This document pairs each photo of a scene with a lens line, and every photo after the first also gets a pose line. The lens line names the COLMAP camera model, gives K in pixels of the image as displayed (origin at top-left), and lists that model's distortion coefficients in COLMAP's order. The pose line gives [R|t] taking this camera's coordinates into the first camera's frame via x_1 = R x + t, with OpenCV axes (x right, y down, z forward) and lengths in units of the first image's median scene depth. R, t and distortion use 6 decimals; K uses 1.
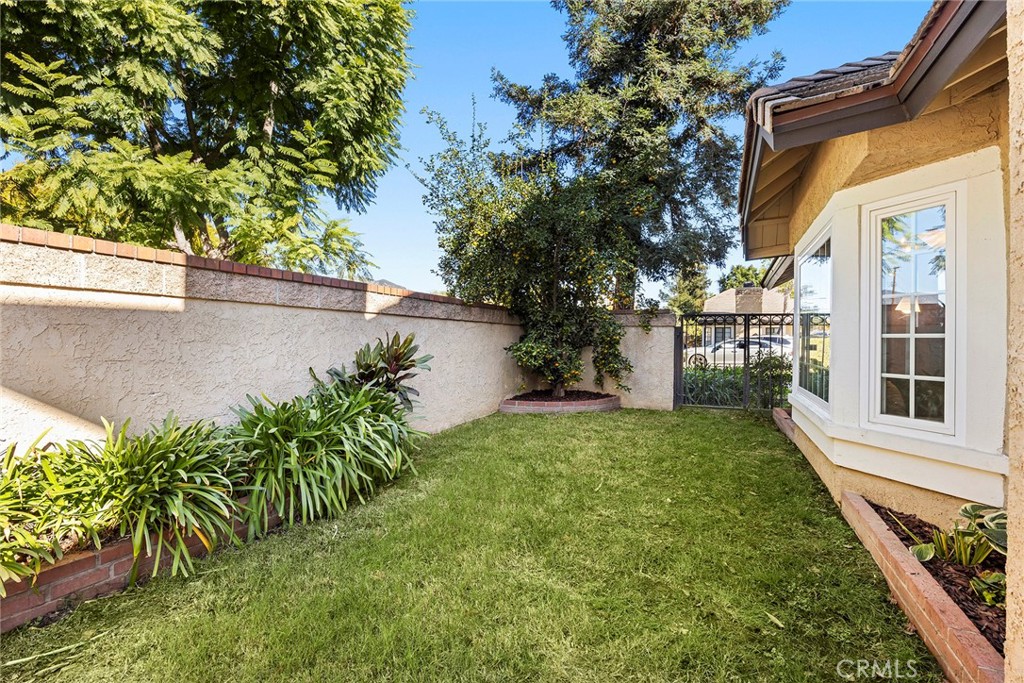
lens RADIAL K [[471.8, 0, 507.8], [0, 471.8, 325.8], [0, 0, 1]] dist [-0.003405, -0.000125]
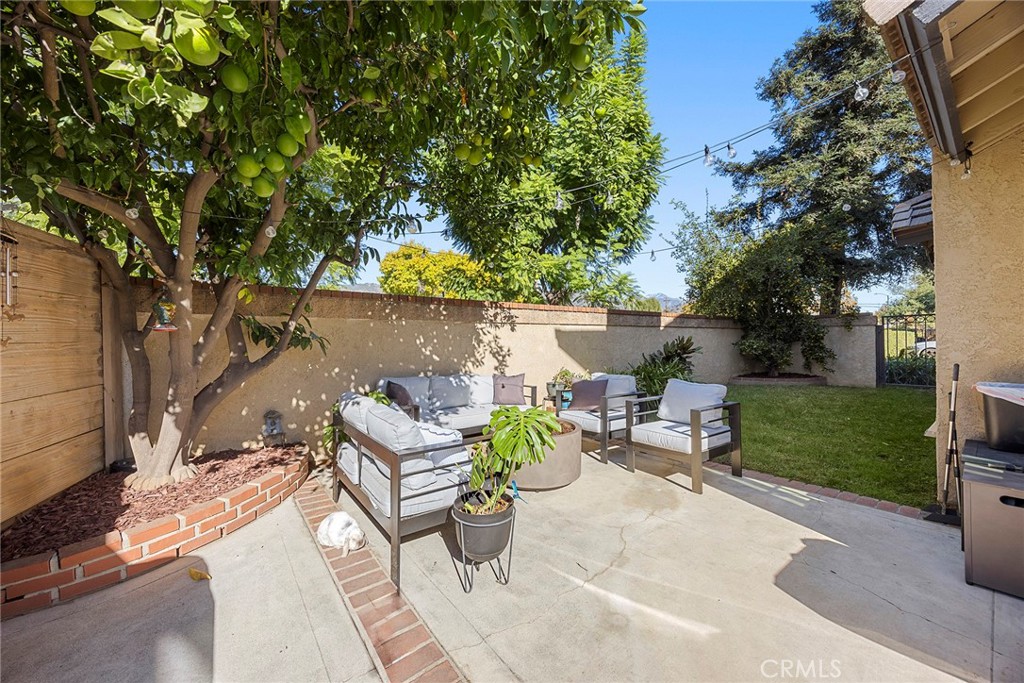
lens RADIAL K [[394.2, 0, 507.1], [0, 394.2, 334.2], [0, 0, 1]] dist [-0.001489, -0.000068]
pose [[0.890944, -0.028170, -0.453238, -0.075509], [0.034637, 0.999382, 0.005973, -0.017154], [0.452789, -0.021021, 0.891370, -0.488978]]
